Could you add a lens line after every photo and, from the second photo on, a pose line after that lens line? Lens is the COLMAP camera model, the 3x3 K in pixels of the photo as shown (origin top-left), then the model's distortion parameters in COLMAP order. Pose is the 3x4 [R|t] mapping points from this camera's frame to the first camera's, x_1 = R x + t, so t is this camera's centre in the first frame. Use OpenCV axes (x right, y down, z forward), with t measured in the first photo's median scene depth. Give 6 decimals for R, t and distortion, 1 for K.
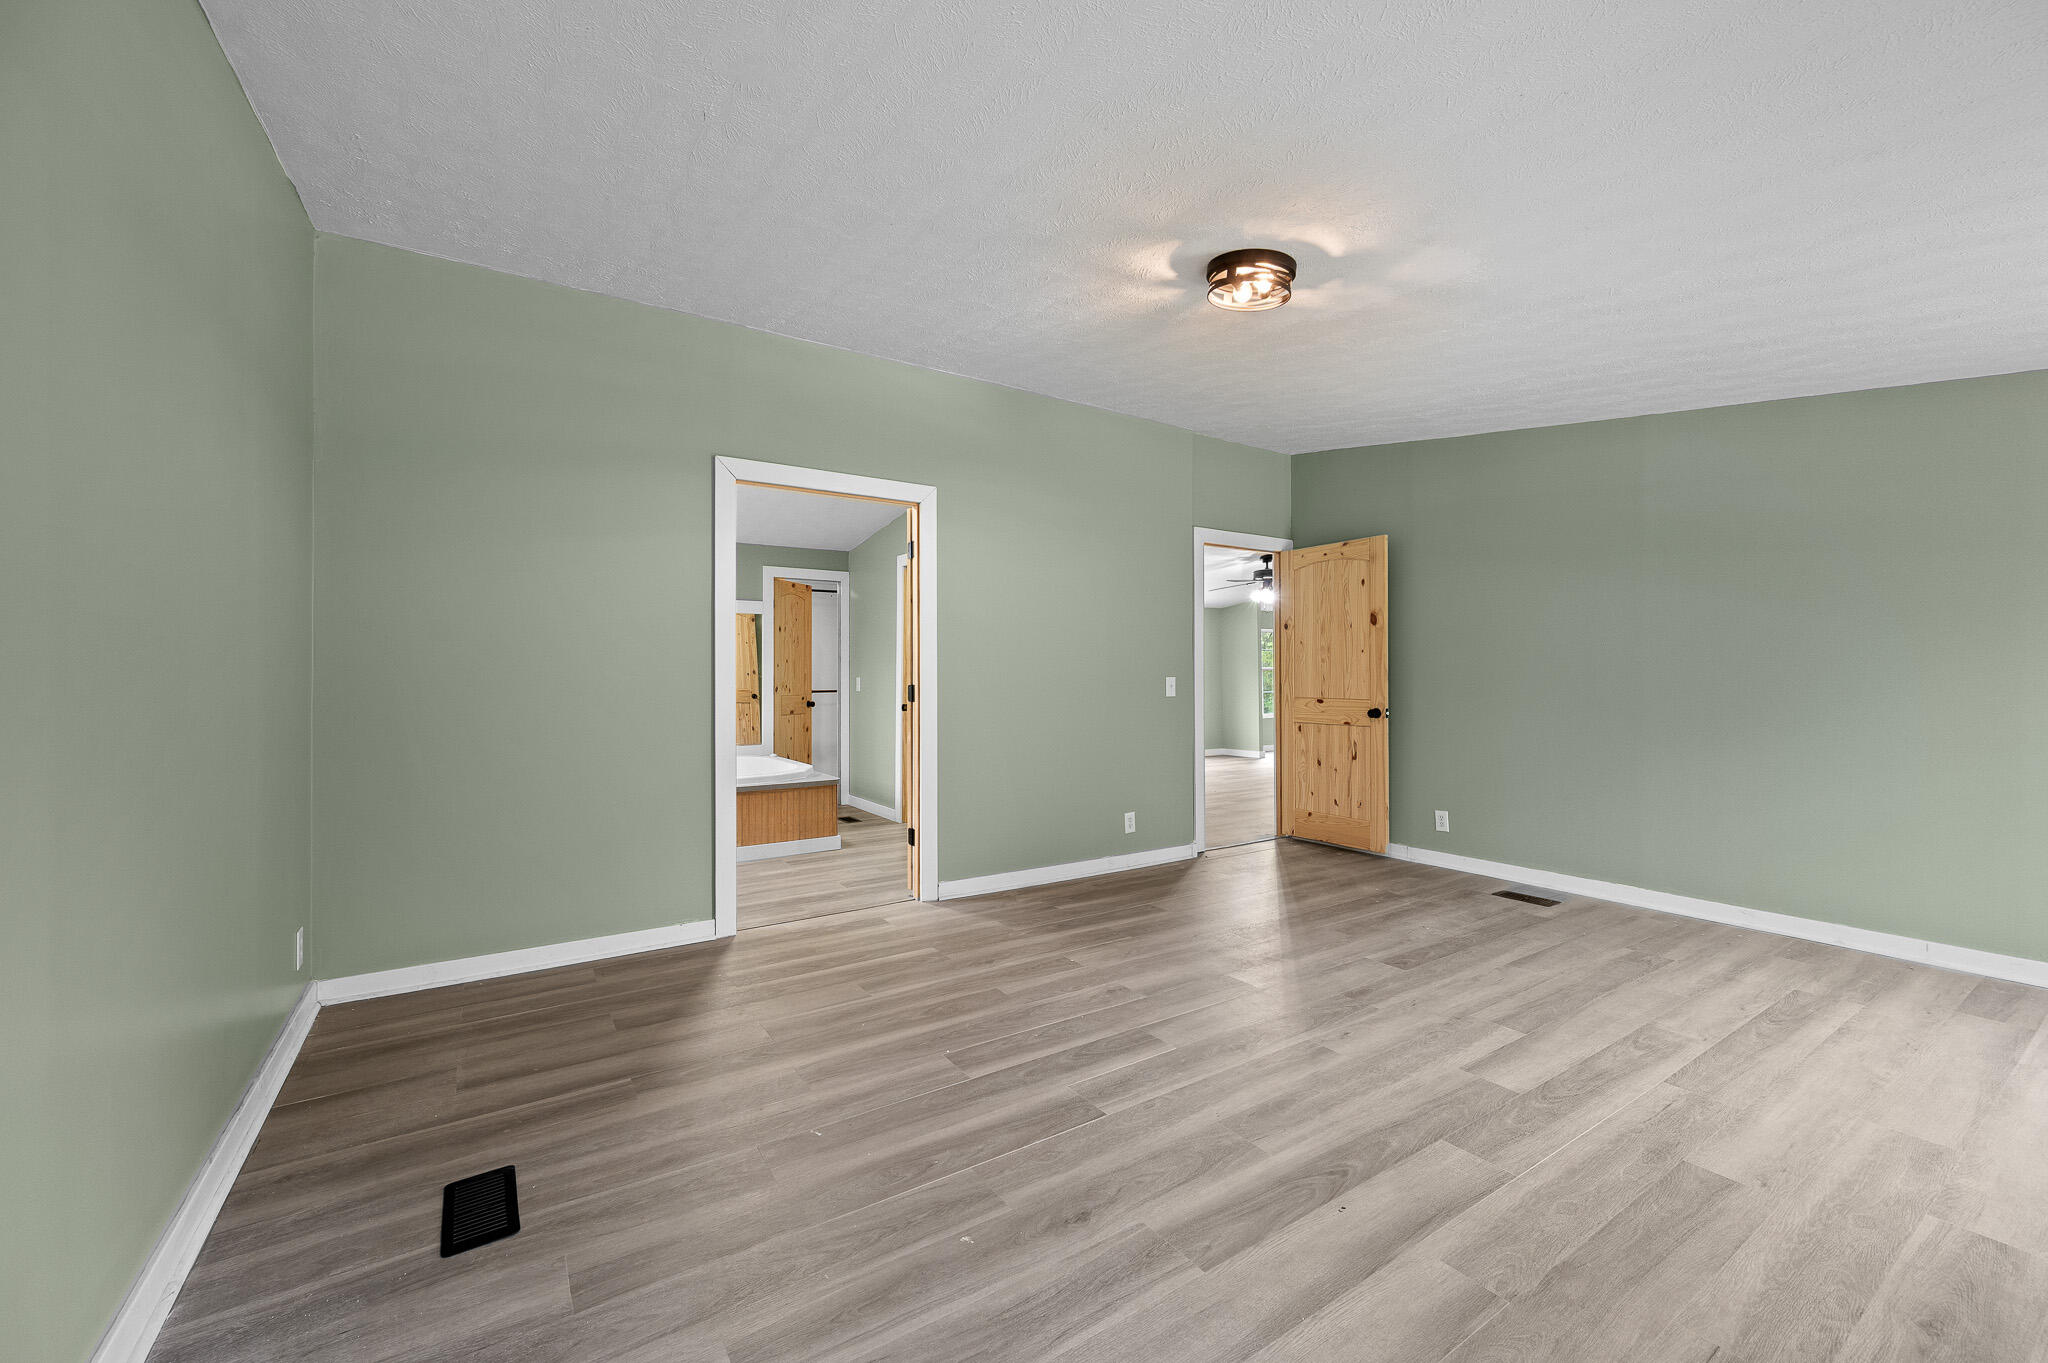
lens RADIAL K [[811.5, 0, 1029.7], [0, 811.5, 690.2], [0, 0, 1]] dist [-0.001779, 0.000639]
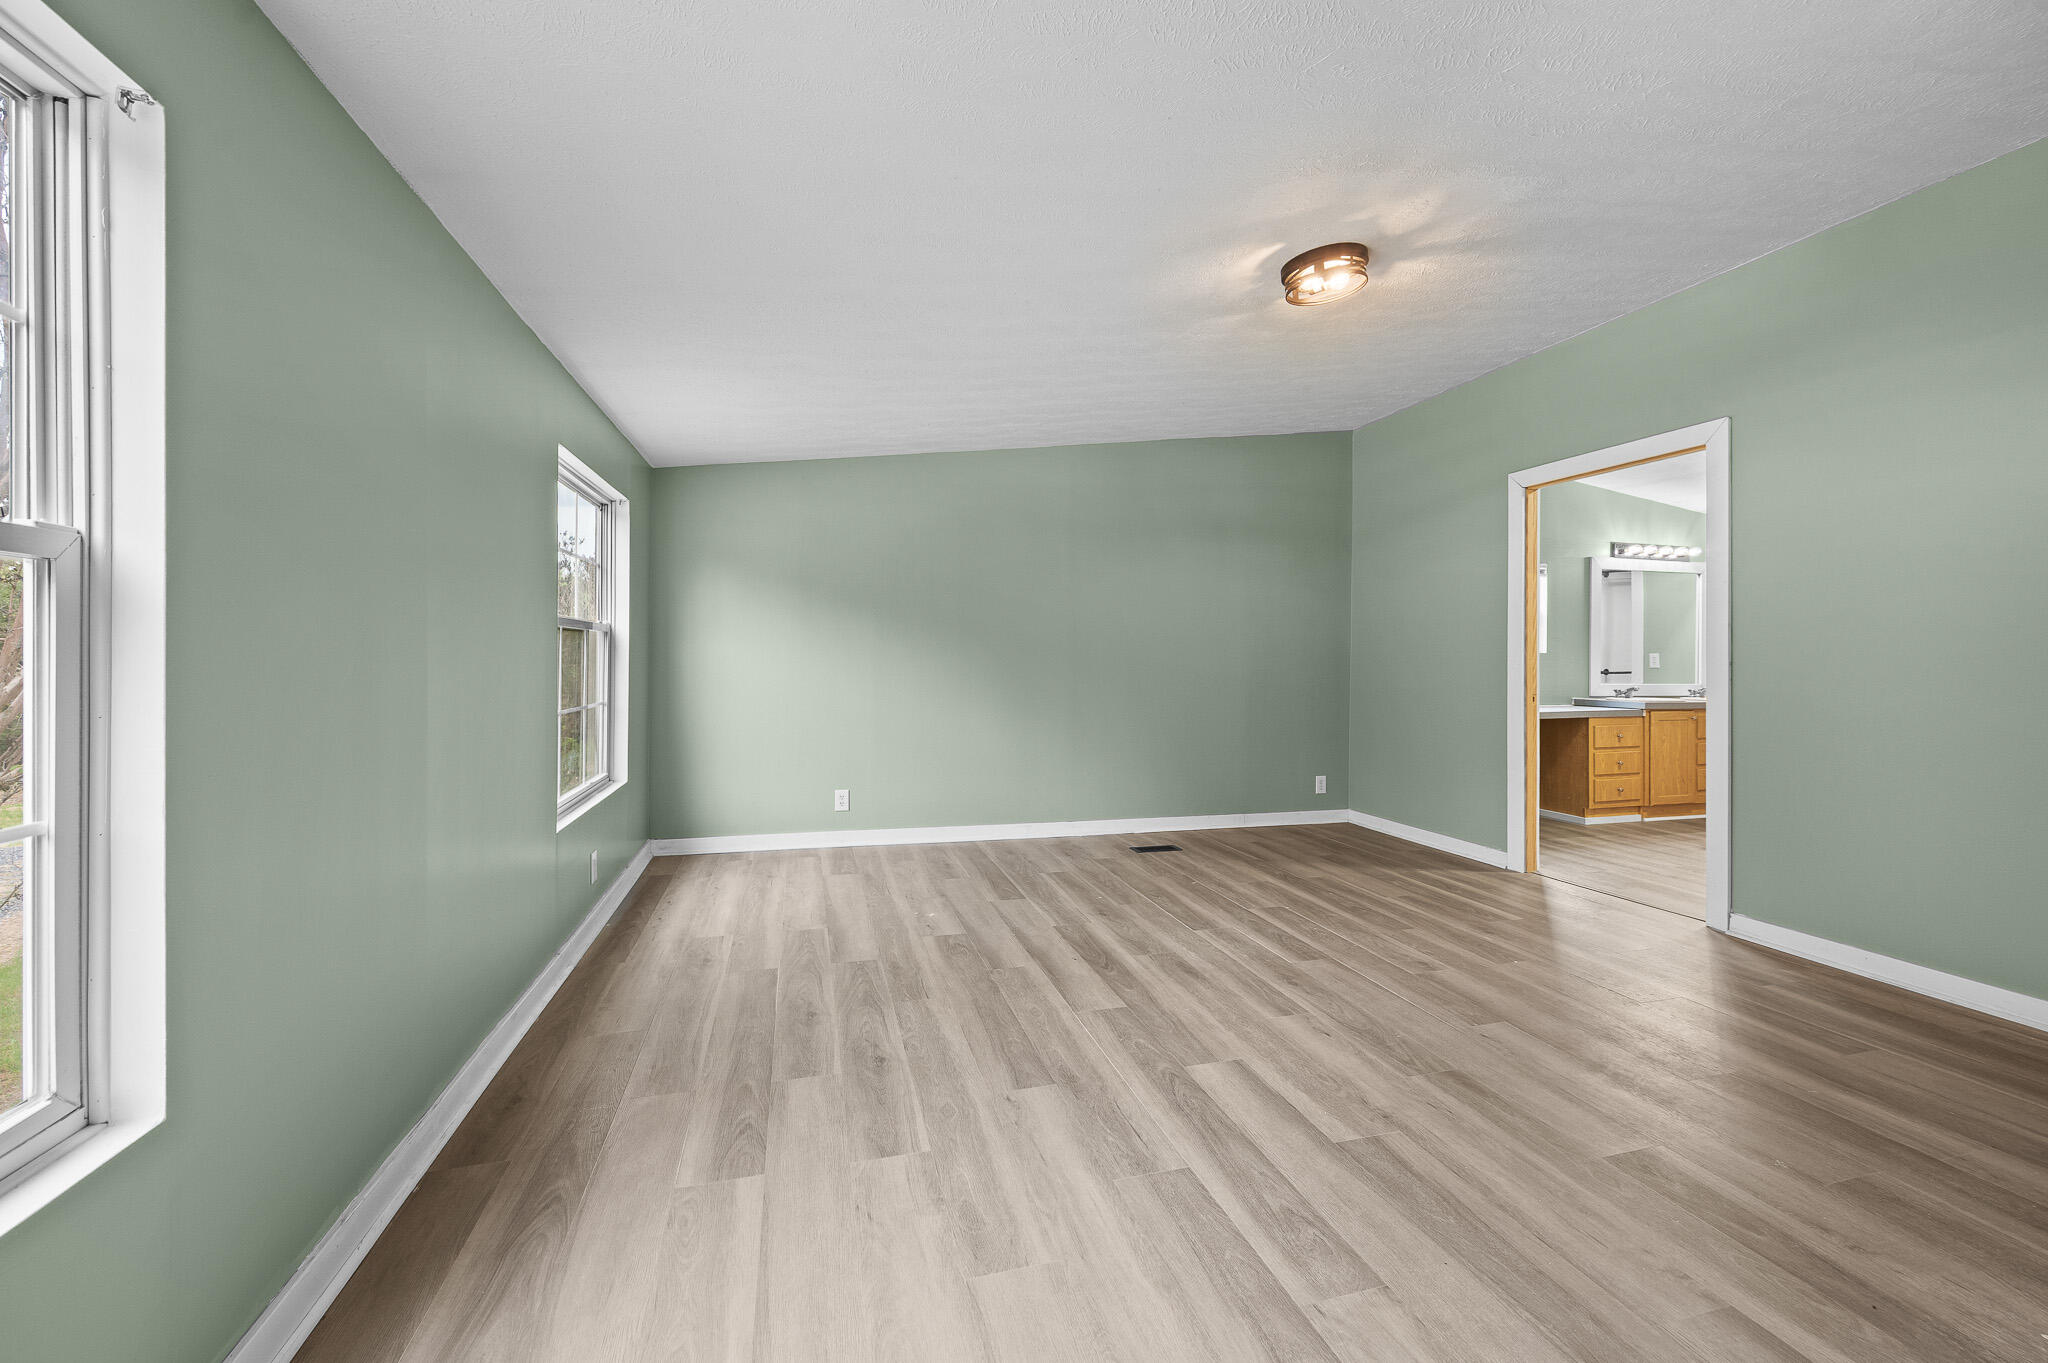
lens RADIAL K [[811.5, 0, 1016.5], [0, 811.5, 655.2], [0, 0, 1]] dist [-0.001779, 0.000639]
pose [[-0.320597, -0.004981, -0.947203, 1.455988], [-0.014634, 0.999893, -0.000305, -0.003291], [0.947103, 0.013764, -0.320635, 1.006460]]
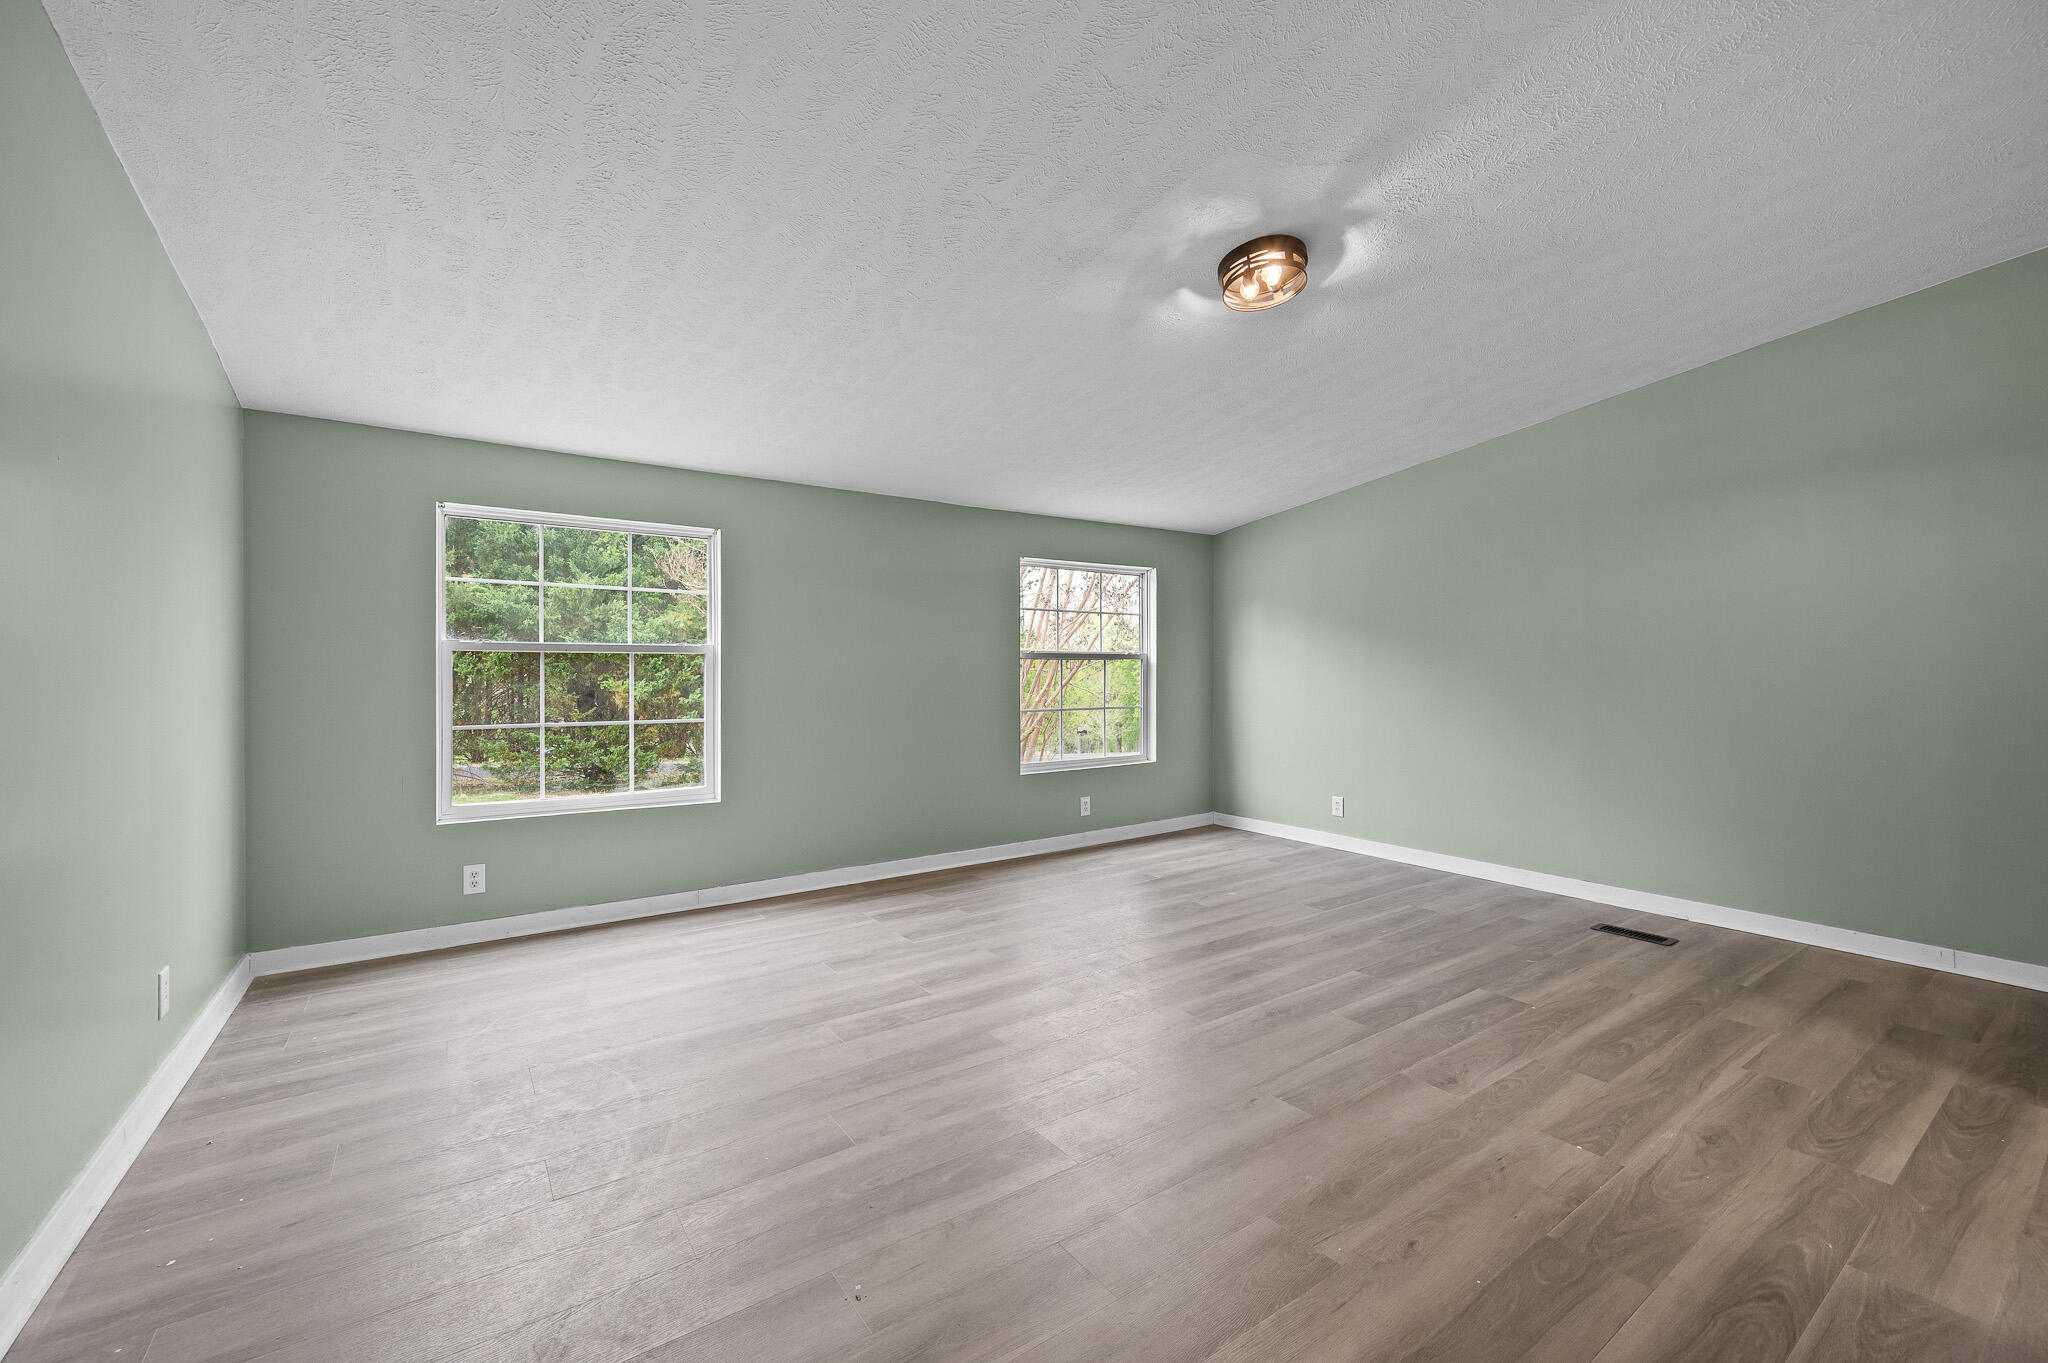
lens RADIAL K [[811.5, 0, 1030.4], [0, 811.5, 674.1], [0, 0, 1]] dist [-0.001779, 0.000639]
pose [[-0.999442, 0.003811, -0.033194, 0.620327], [0.003437, 0.999930, 0.011302, -0.022160], [0.033235, 0.011181, -0.999385, 2.083956]]
